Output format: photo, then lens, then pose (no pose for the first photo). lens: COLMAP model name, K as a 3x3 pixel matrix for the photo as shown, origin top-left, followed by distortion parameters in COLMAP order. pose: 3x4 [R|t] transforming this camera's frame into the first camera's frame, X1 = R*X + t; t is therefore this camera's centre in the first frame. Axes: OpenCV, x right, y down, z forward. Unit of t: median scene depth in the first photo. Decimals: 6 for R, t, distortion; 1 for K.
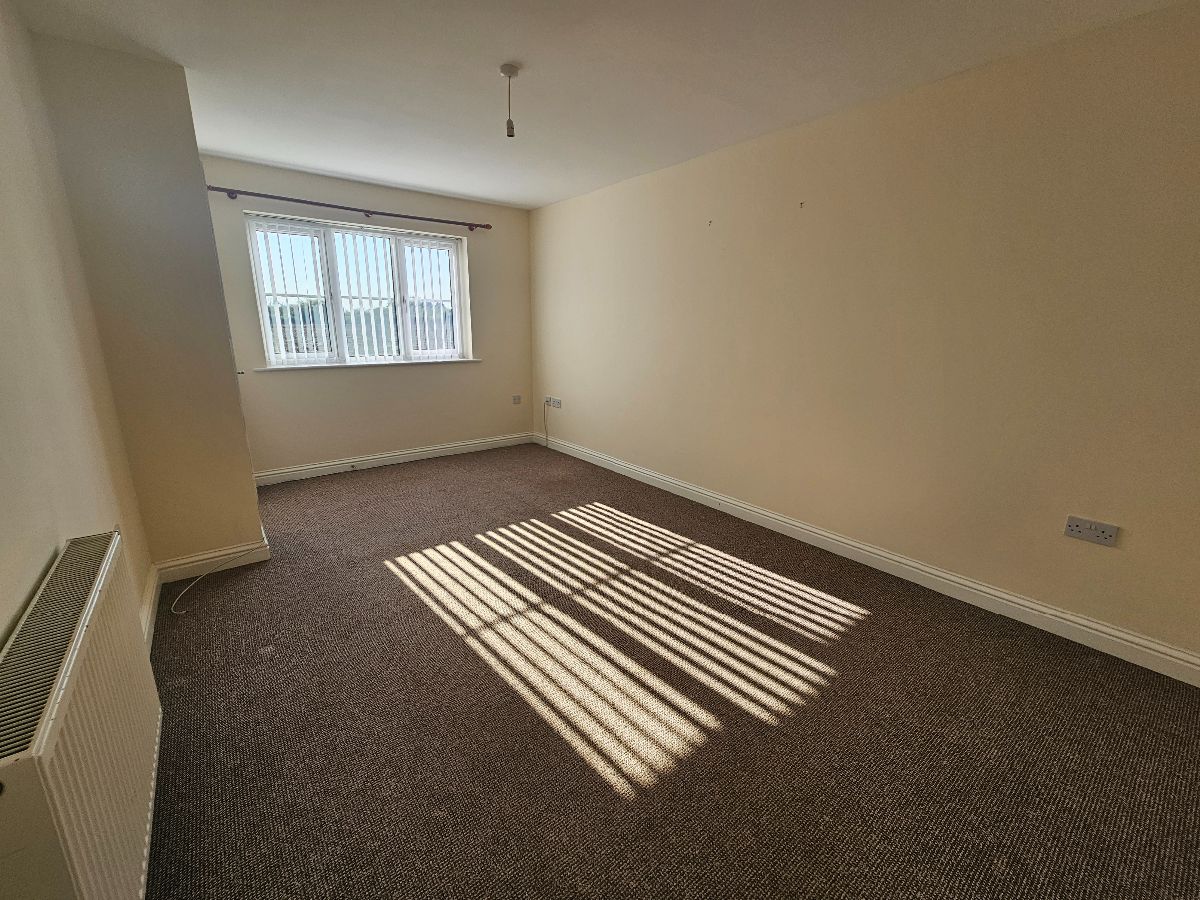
lens RADIAL K [[486.8, 0, 594.1], [0, 486.8, 448.1], [0, 0, 1]] dist [-0.001846, -0.000314]
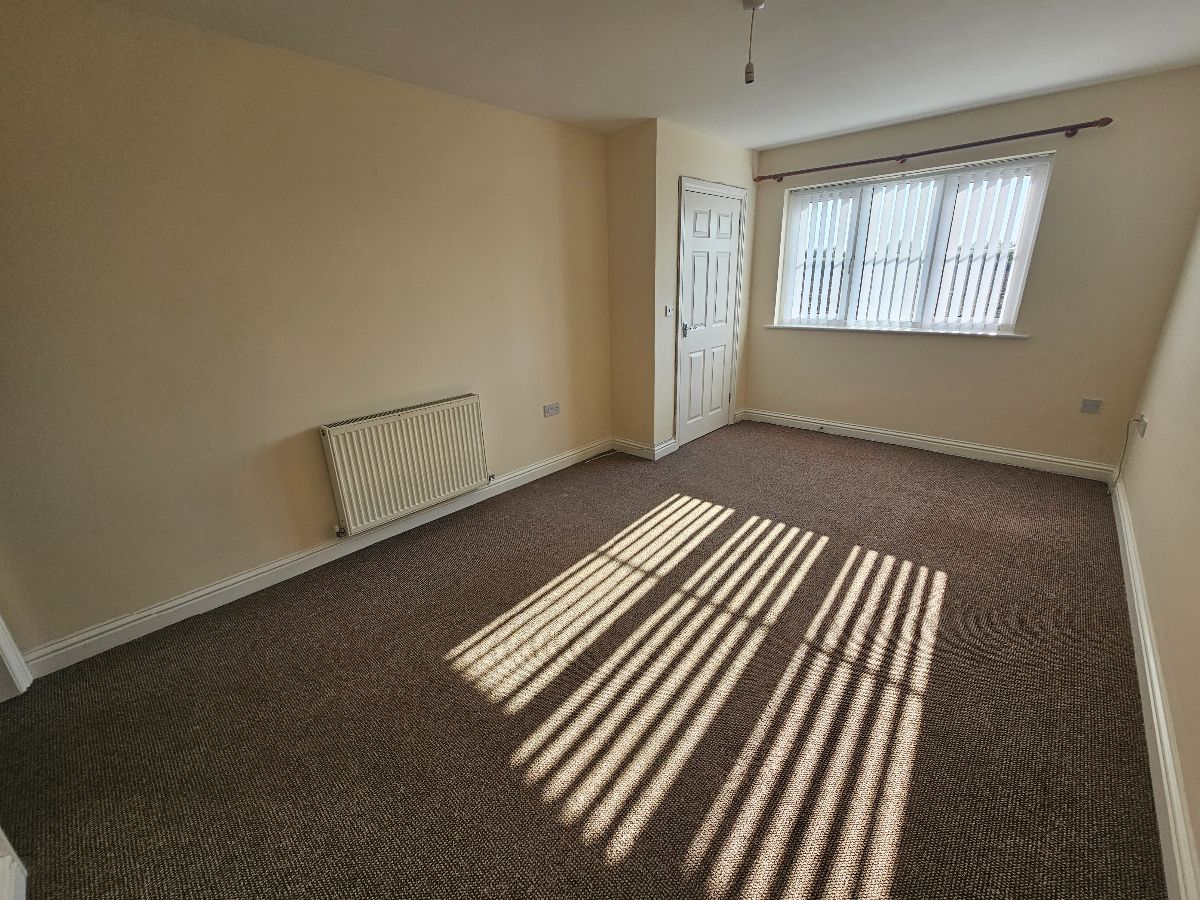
lens RADIAL K [[486.8, 0, 594.1], [0, 486.8, 448.1], [0, 0, 1]] dist [-0.001846, -0.000314]
pose [[0.163609, 0.308783, -0.936955, 0.624350], [-0.211736, 0.938611, 0.272356, -0.157696], [0.963535, 0.153827, 0.218946, 0.497388]]
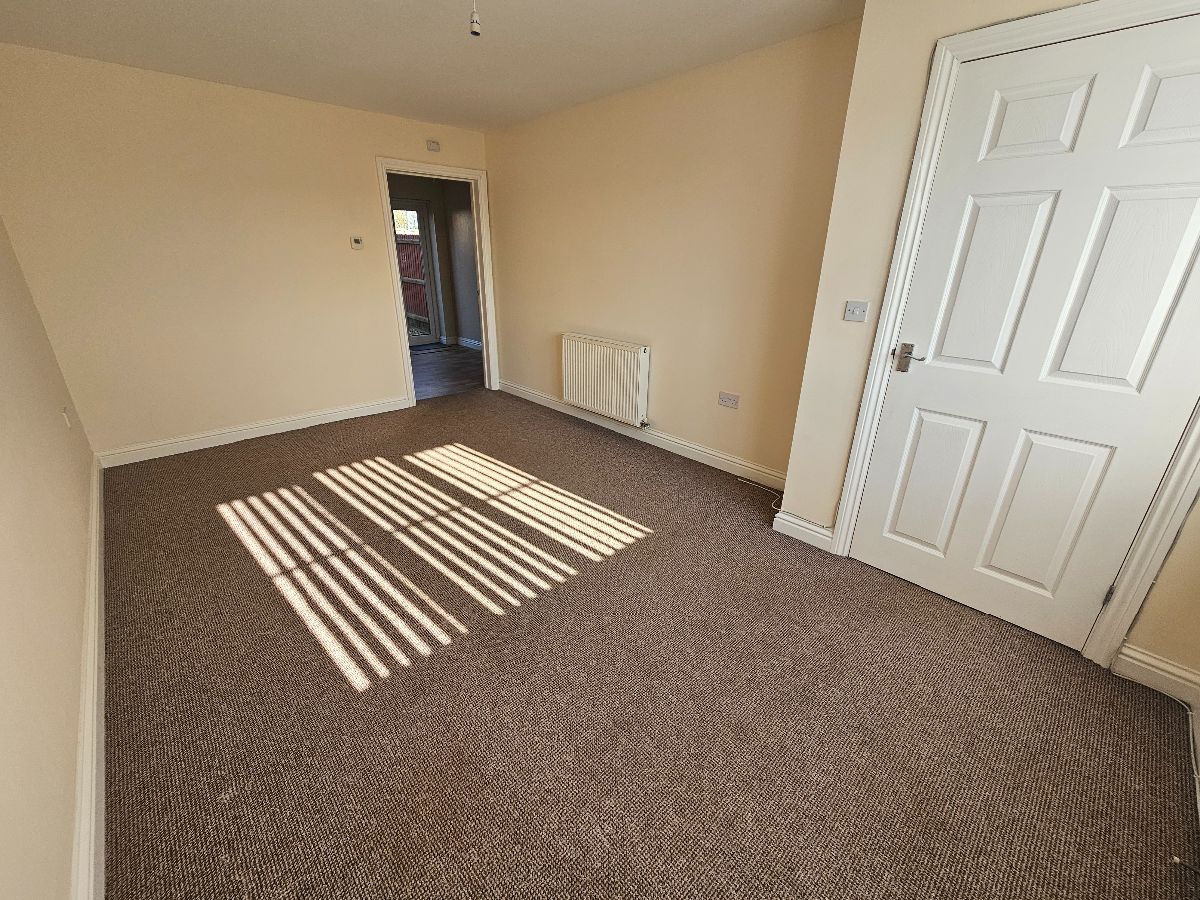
lens RADIAL K [[492.0, 0, 595.7], [0, 492.0, 443.8], [0, 0, 1]] dist [0.001736, 0.000223]
pose [[-0.995684, 0.013997, -0.091751, -0.224065], [-0.041726, 0.815521, 0.577221, -0.446687], [0.082904, 0.578558, -0.811417, 1.625956]]
